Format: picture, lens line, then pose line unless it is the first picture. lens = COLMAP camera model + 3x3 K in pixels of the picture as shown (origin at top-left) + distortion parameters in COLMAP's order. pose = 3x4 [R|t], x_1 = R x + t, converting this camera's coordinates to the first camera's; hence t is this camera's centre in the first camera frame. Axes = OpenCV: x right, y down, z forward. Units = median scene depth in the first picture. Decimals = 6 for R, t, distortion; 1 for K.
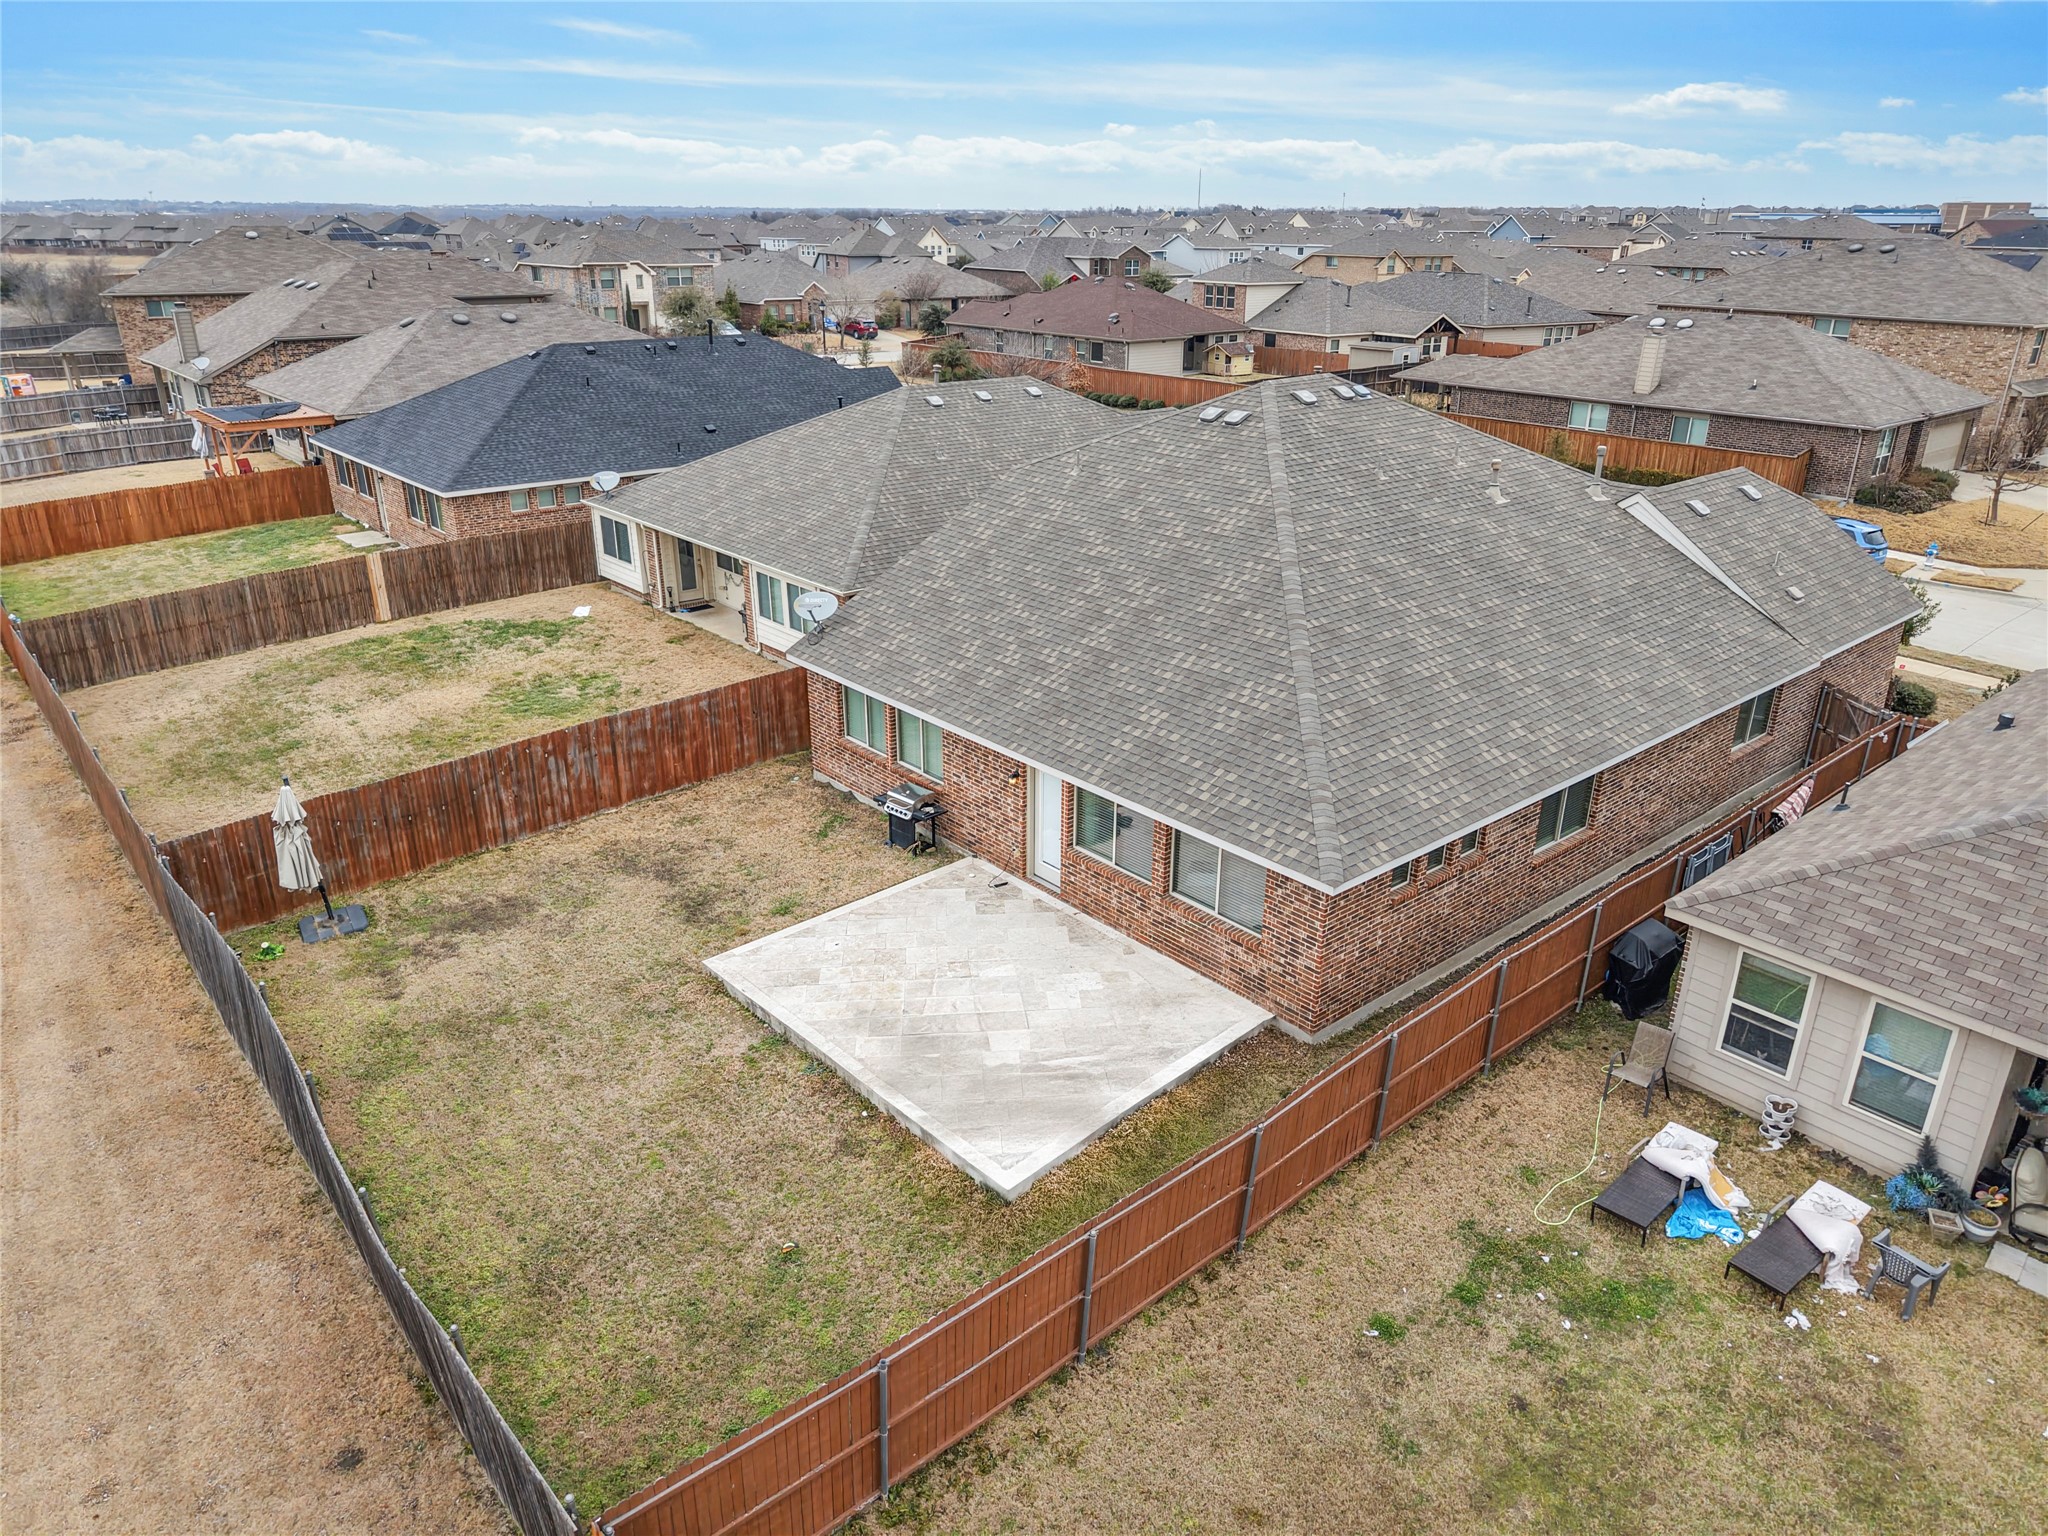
lens RADIAL K [[1395.8, 0, 1020.1], [0, 1395.8, 741.6], [0, 0, 1]] dist [0.011032, -0.005151]
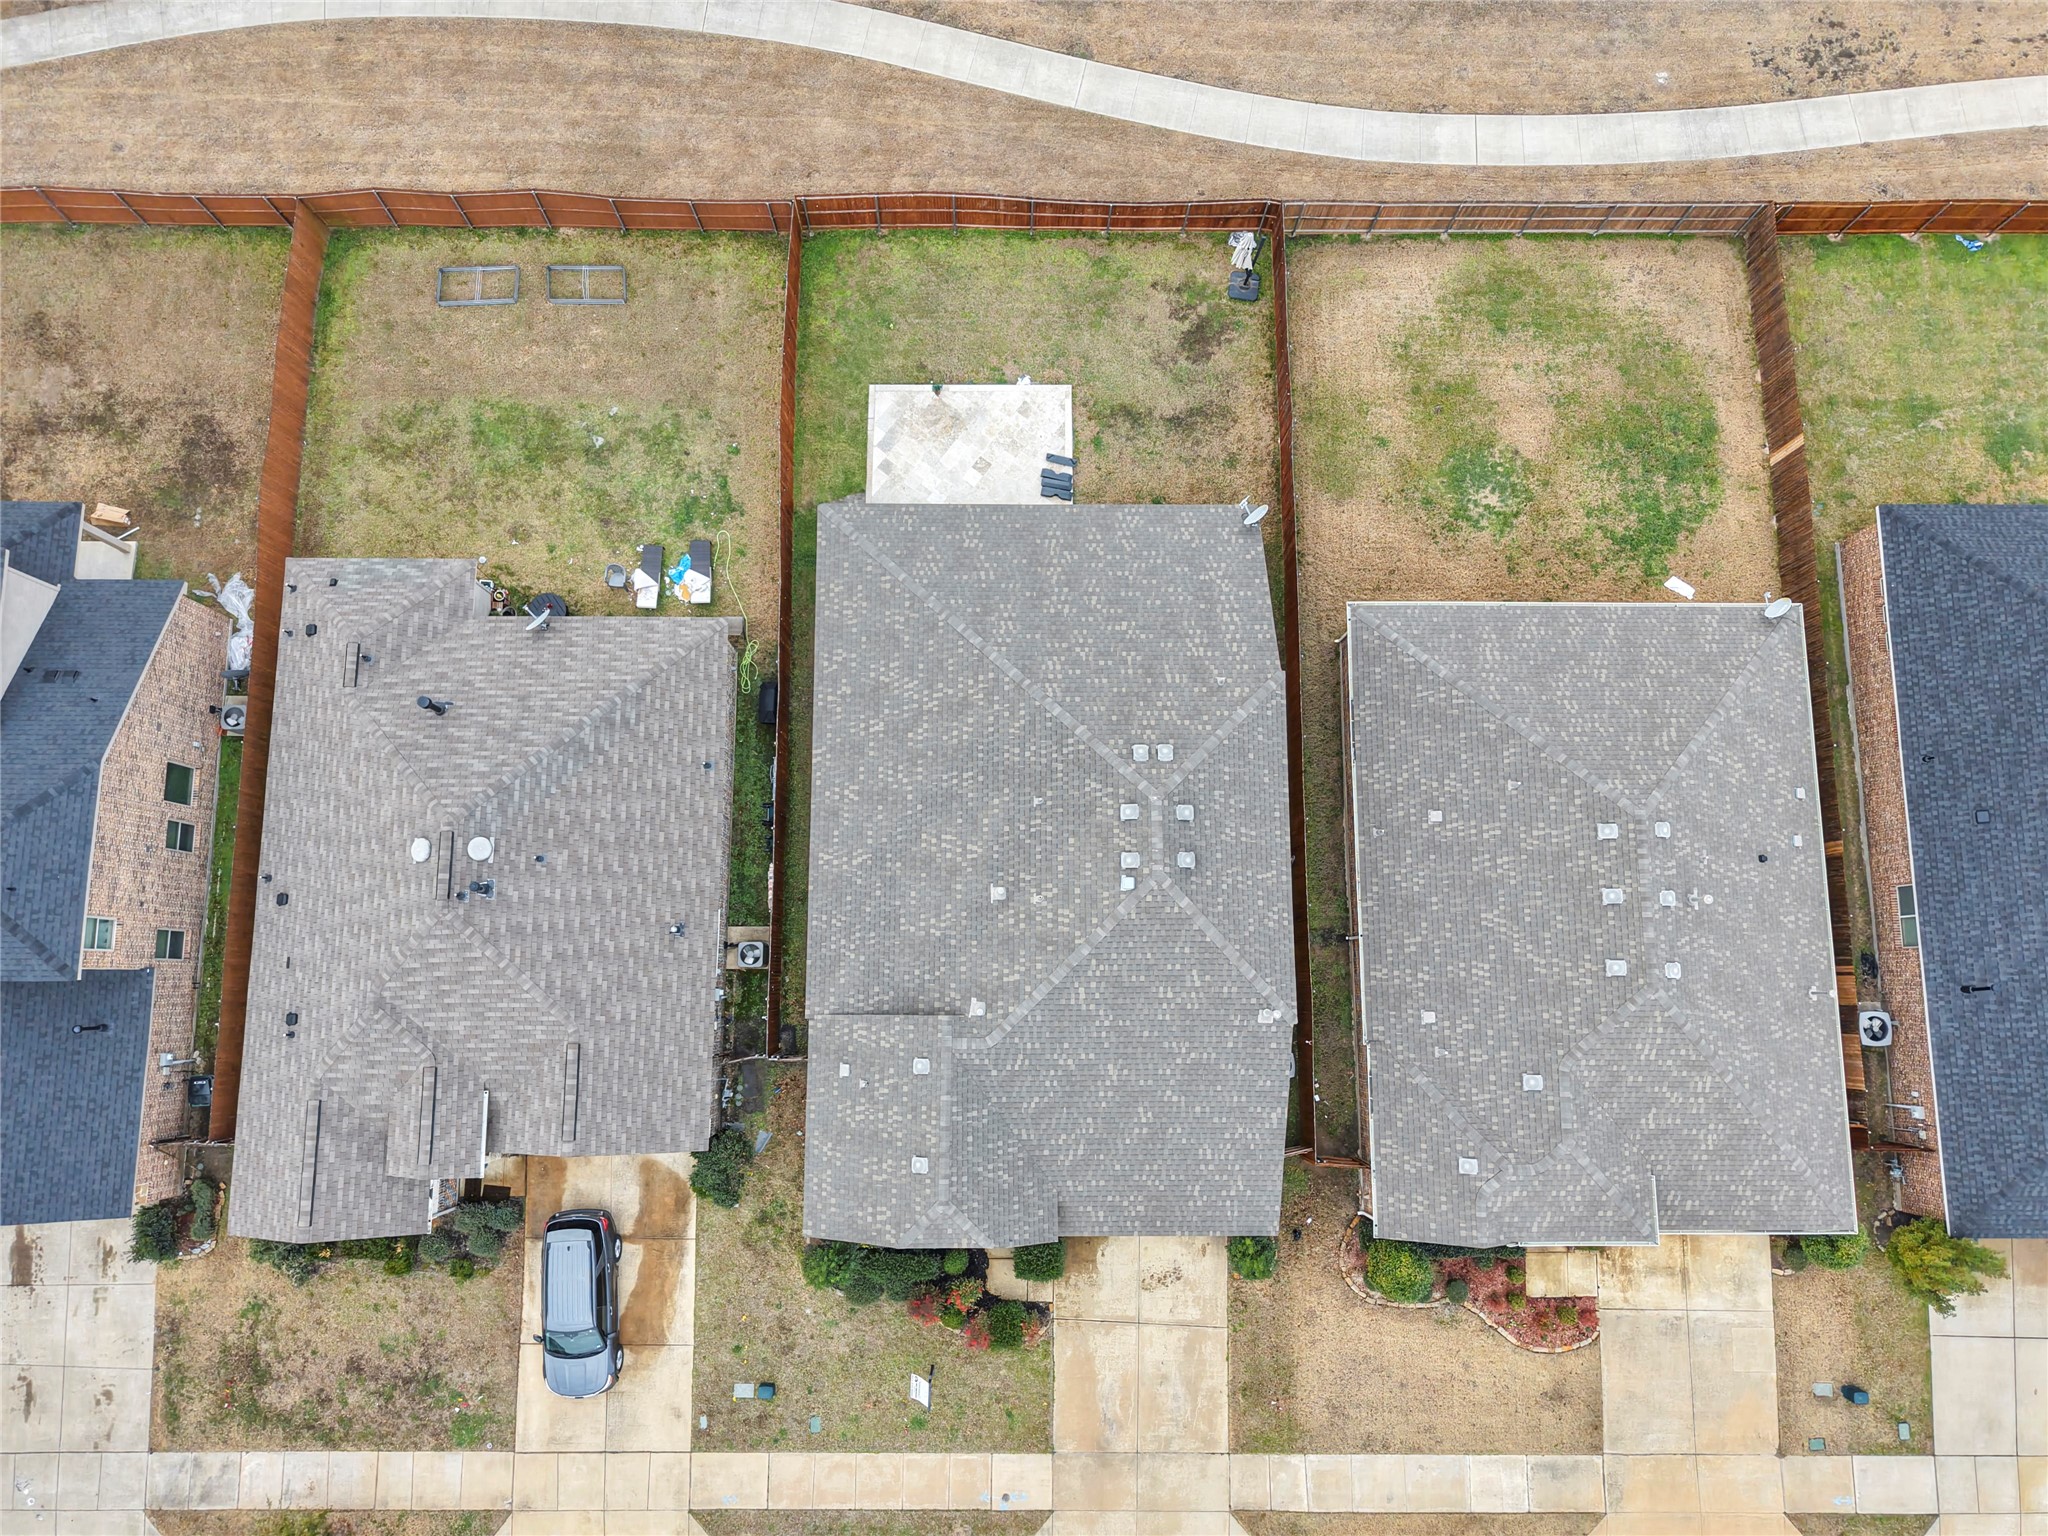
lens RADIAL K [[1390.6, 0, 1012.6], [0, 1390.6, 769.3], [0, 0, 1]] dist [0.034030, -0.034967]
pose [[-0.653252, 0.745492, -0.132301, 0.422442], [-0.282253, -0.077636, 0.956193, -1.458246], [0.702563, 0.661978, 0.261133, 0.590799]]
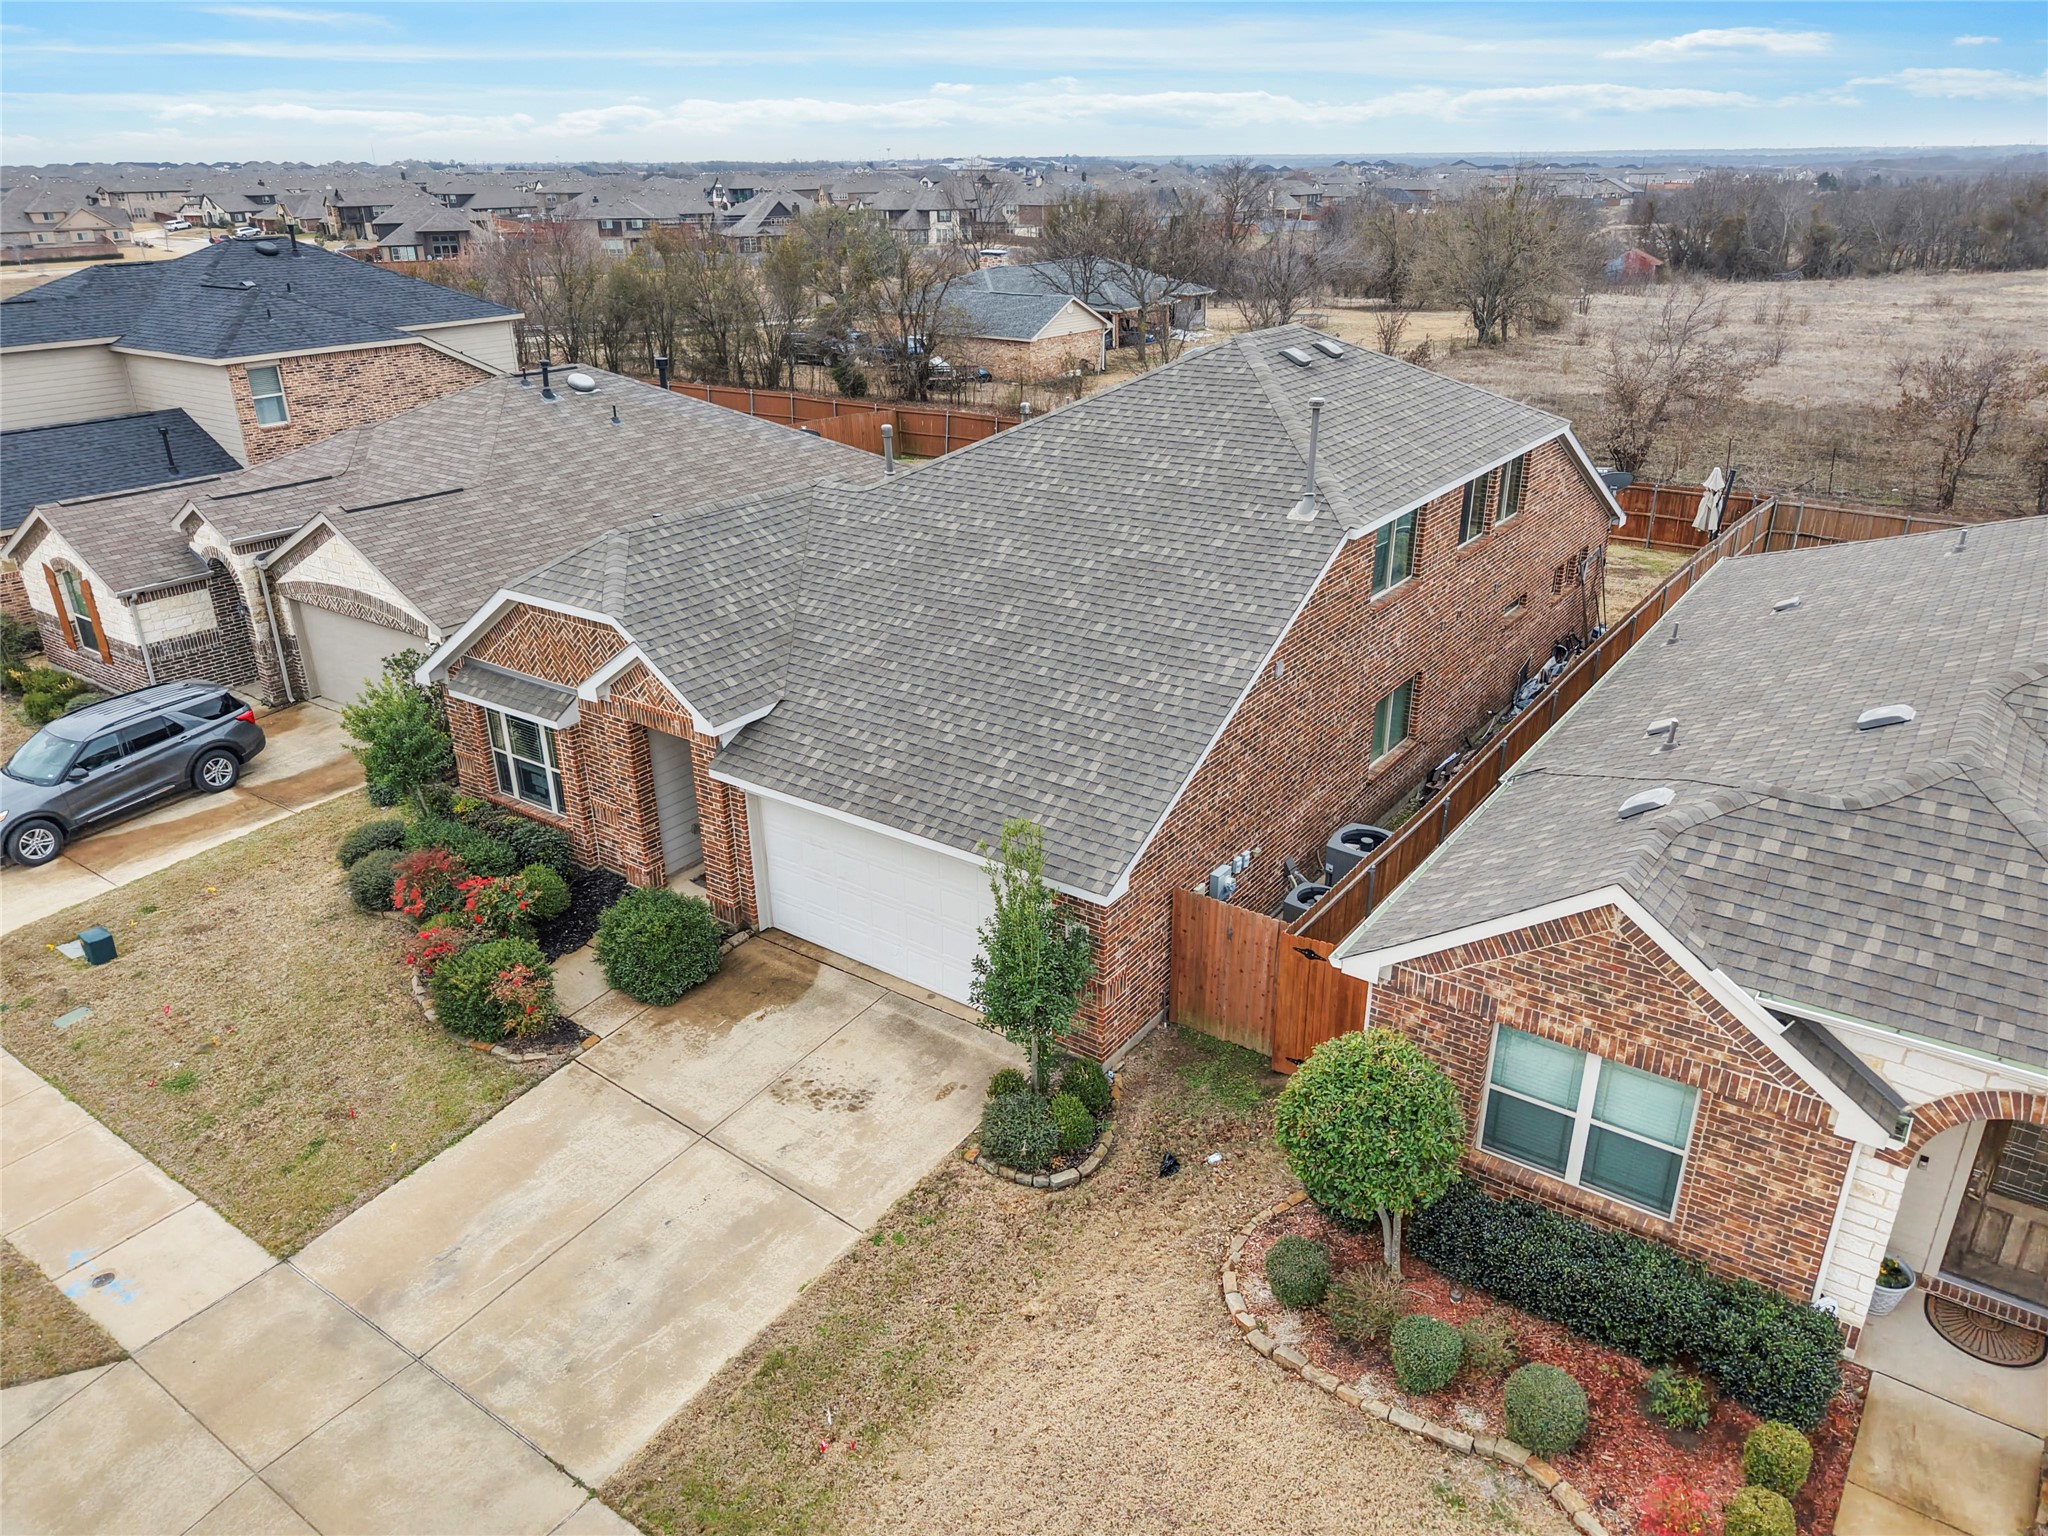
lens RADIAL K [[1410.5, 0, 1026.6], [0, 1410.5, 763.0], [0, 0, 1]] dist [0.009404, -0.004809]
pose [[-0.972082, 0.099312, -0.212590, 0.555325], [-0.076063, 0.723720, 0.685889, -0.652735], [0.221973, 0.682910, -0.695961, 1.790694]]
